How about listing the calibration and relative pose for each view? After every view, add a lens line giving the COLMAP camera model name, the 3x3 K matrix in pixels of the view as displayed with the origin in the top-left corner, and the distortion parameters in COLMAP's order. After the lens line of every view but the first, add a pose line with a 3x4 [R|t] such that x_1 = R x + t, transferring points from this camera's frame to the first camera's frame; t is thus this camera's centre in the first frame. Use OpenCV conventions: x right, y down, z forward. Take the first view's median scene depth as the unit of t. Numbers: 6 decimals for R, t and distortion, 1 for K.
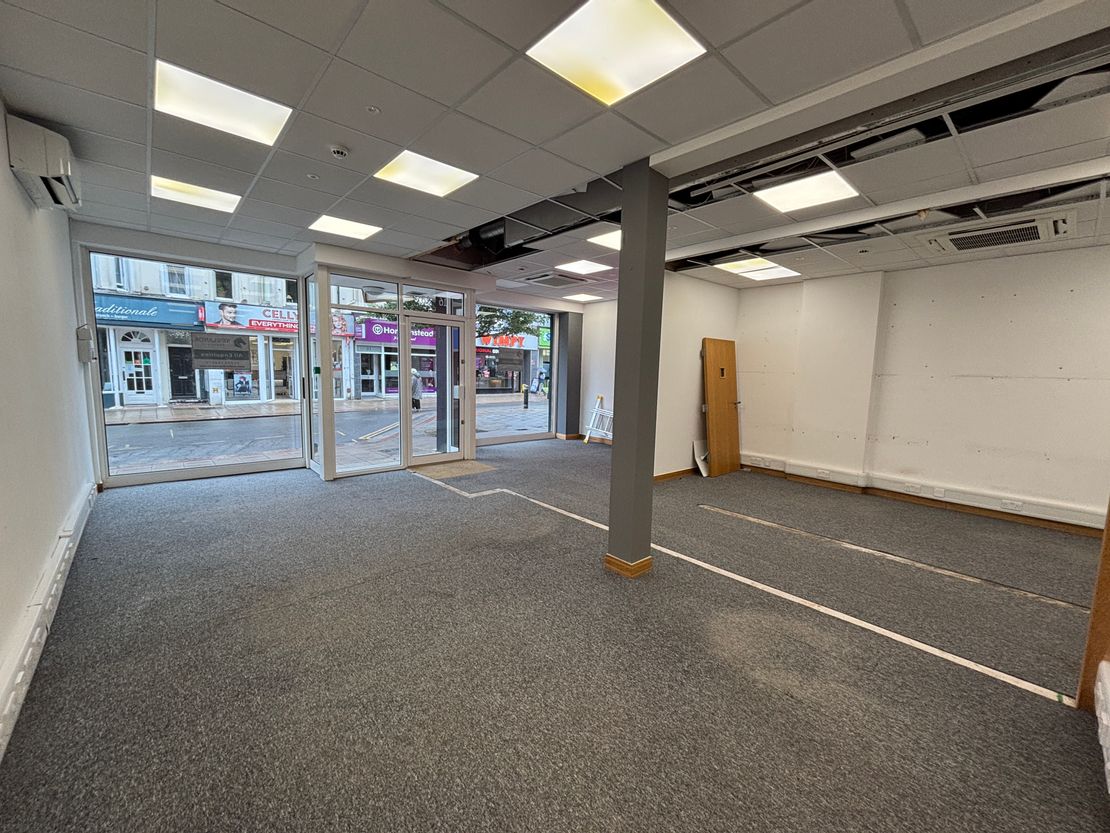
lens RADIAL K [[453.0, 0, 555.0], [0, 453.0, 416.5], [0, 0, 1]] dist [0.000057, 0.000139]
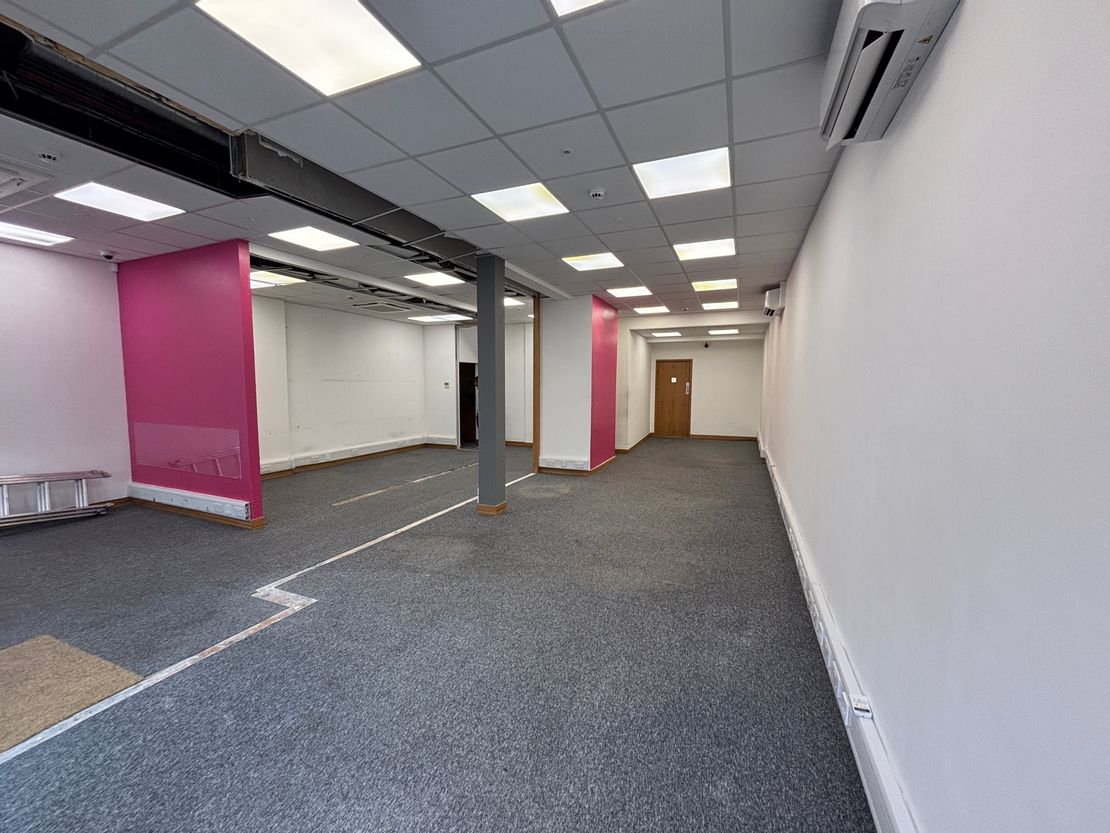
lens RADIAL K [[445.2, 0, 555.0], [0, 445.2, 416.5], [0, 0, 1]] dist [-0.004767, -0.000459]
pose [[-0.429241, -0.097637, 0.897897, -1.056934], [0.081522, 0.985894, 0.146178, -0.158944], [-0.899504, 0.135944, -0.415226, 1.169639]]
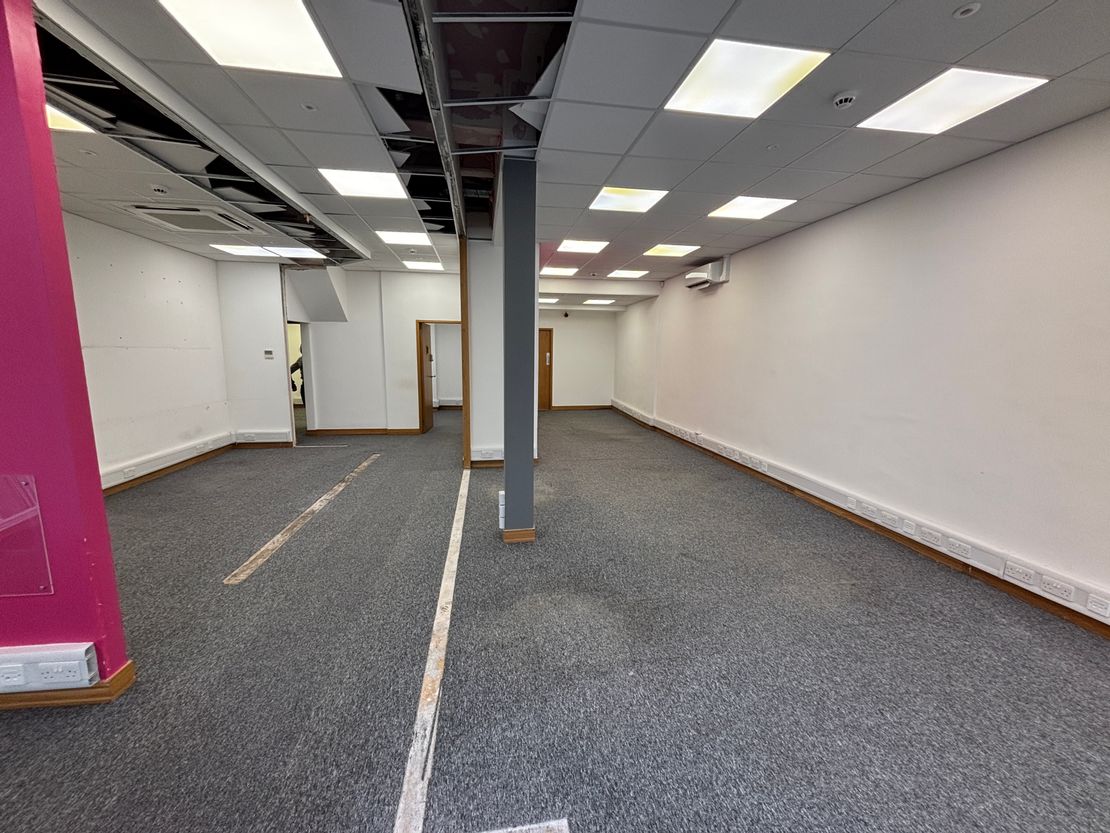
lens RADIAL K [[445.2, 0, 555.0], [0, 445.2, 416.5], [0, 0, 1]] dist [-0.004767, -0.000459]
pose [[-0.839877, -0.112952, 0.530894, -0.381339], [0.023736, 0.969529, 0.243825, -0.175020], [-0.542257, 0.217384, -0.811604, 1.482965]]
